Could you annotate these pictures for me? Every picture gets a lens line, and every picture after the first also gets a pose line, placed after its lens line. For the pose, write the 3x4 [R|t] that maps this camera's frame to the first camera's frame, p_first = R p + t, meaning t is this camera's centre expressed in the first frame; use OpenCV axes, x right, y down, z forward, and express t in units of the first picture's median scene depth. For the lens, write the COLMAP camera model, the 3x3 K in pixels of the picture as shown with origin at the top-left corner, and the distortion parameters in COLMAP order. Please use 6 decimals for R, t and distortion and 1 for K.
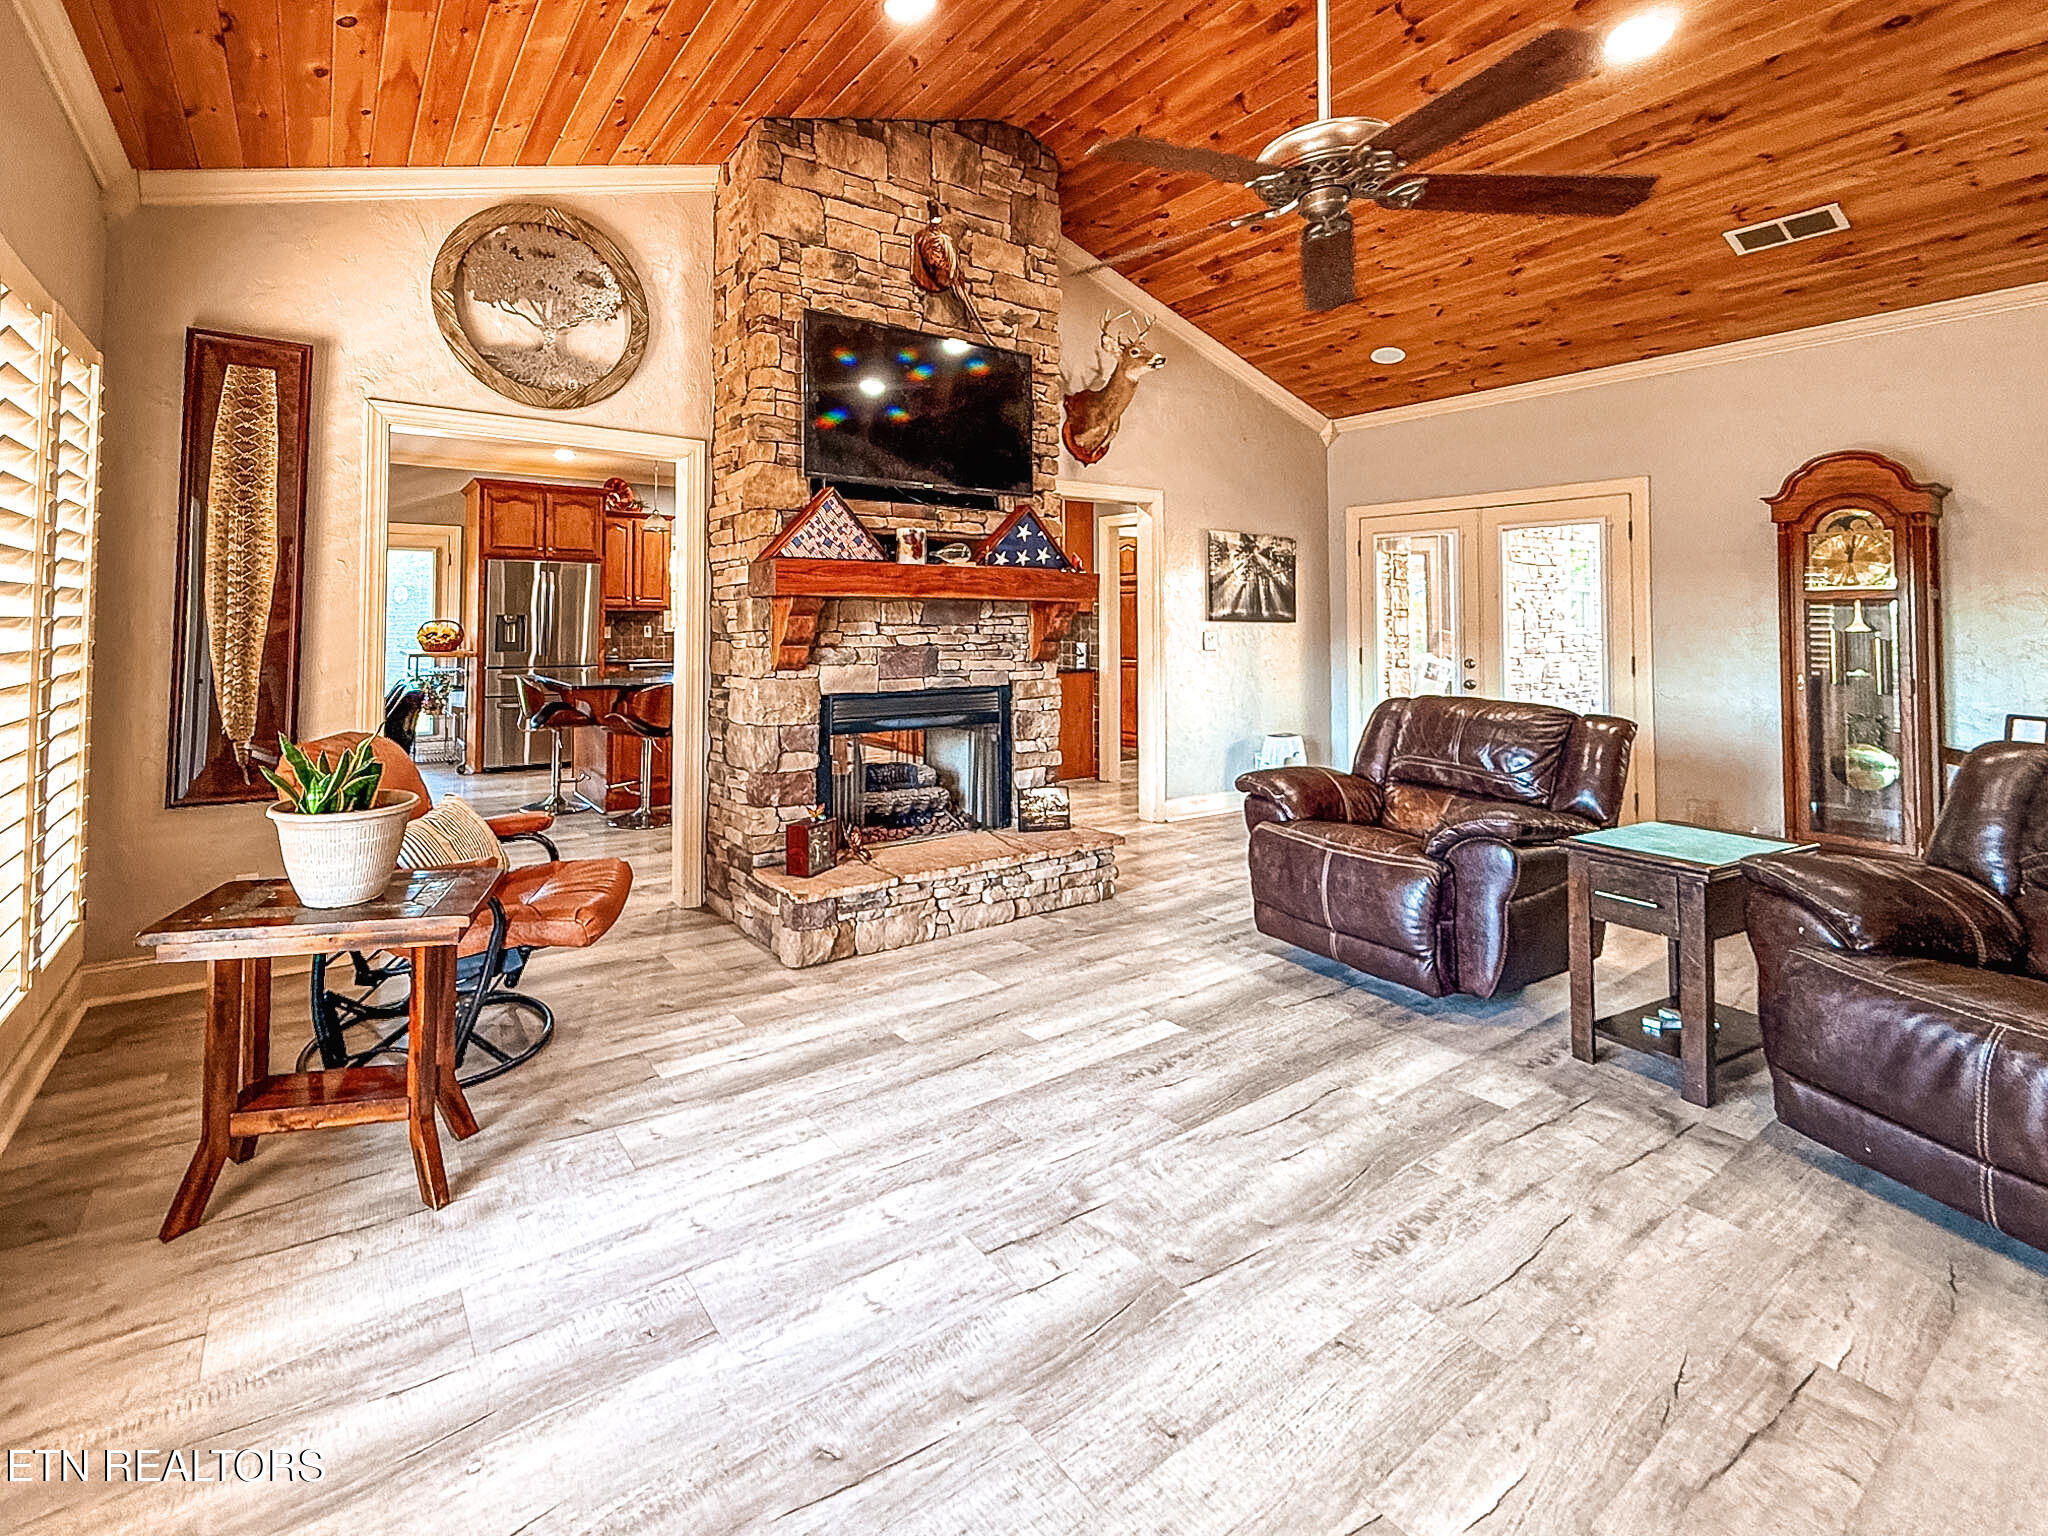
lens RADIAL K [[876.5, 0, 878.8], [0, 876.5, 594.3], [0, 0, 1]] dist [-0.001591, -0.000009]
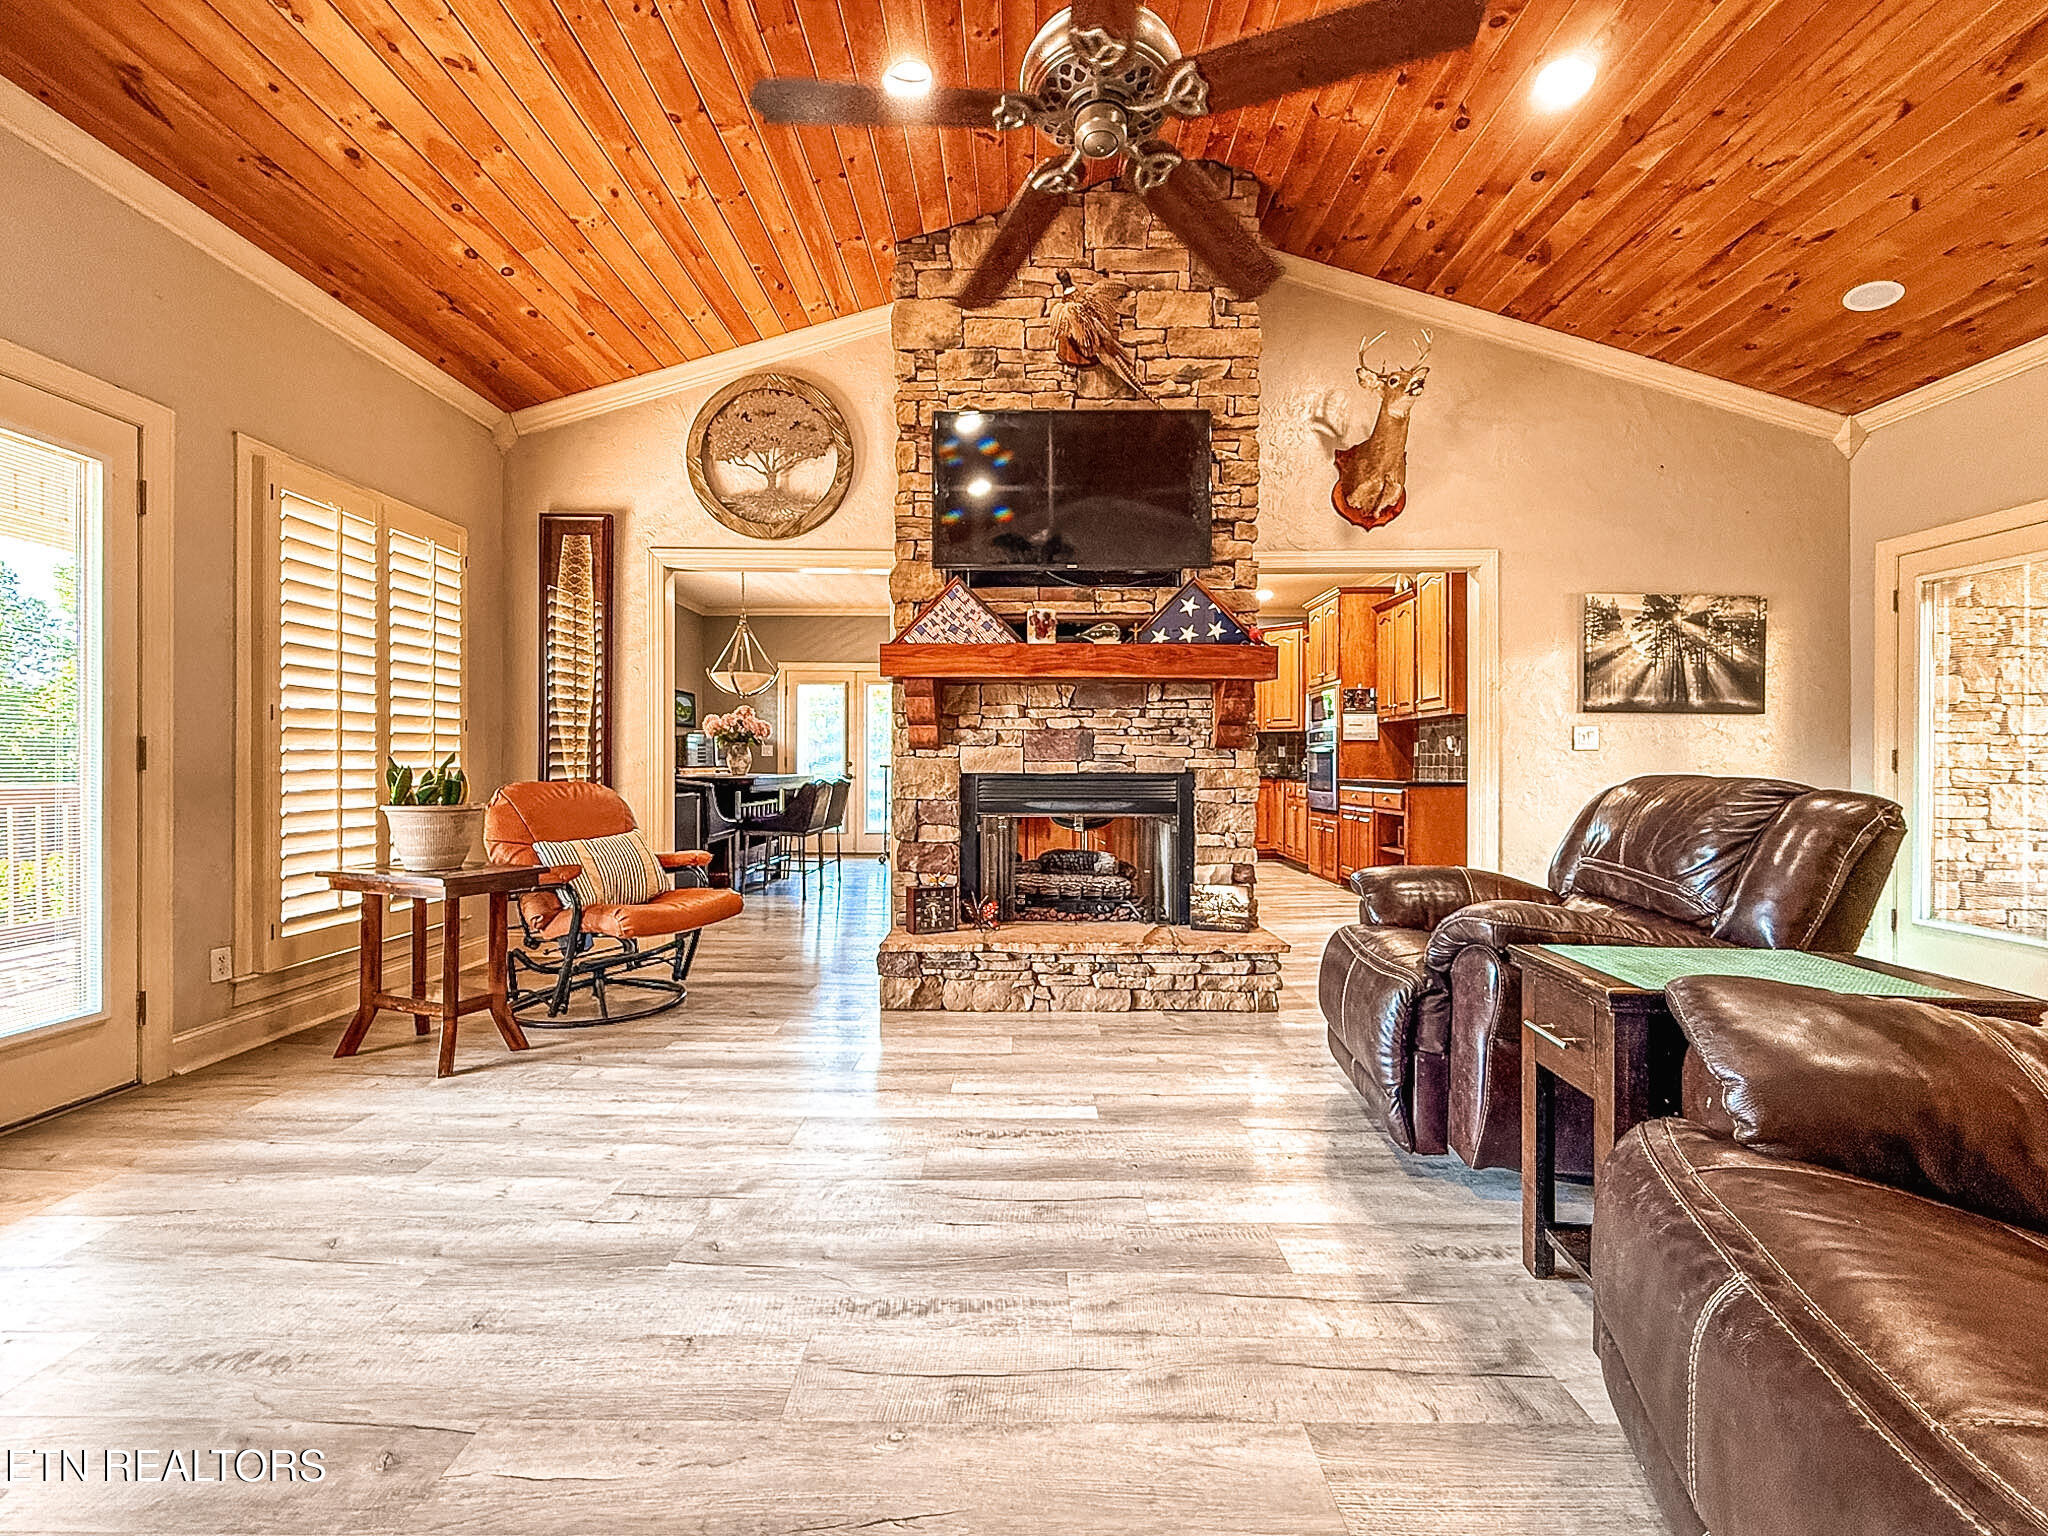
lens RADIAL K [[839.2, 0, 1024.0], [0, 839.2, 768.0], [0, 0, 1]] dist [-0.000886, -0.000544]
pose [[0.850073, 0.002670, -0.526658, 0.524967], [0.014200, 0.999507, 0.027986, 0.078514], [0.526473, -0.031269, 0.849617, 0.166686]]
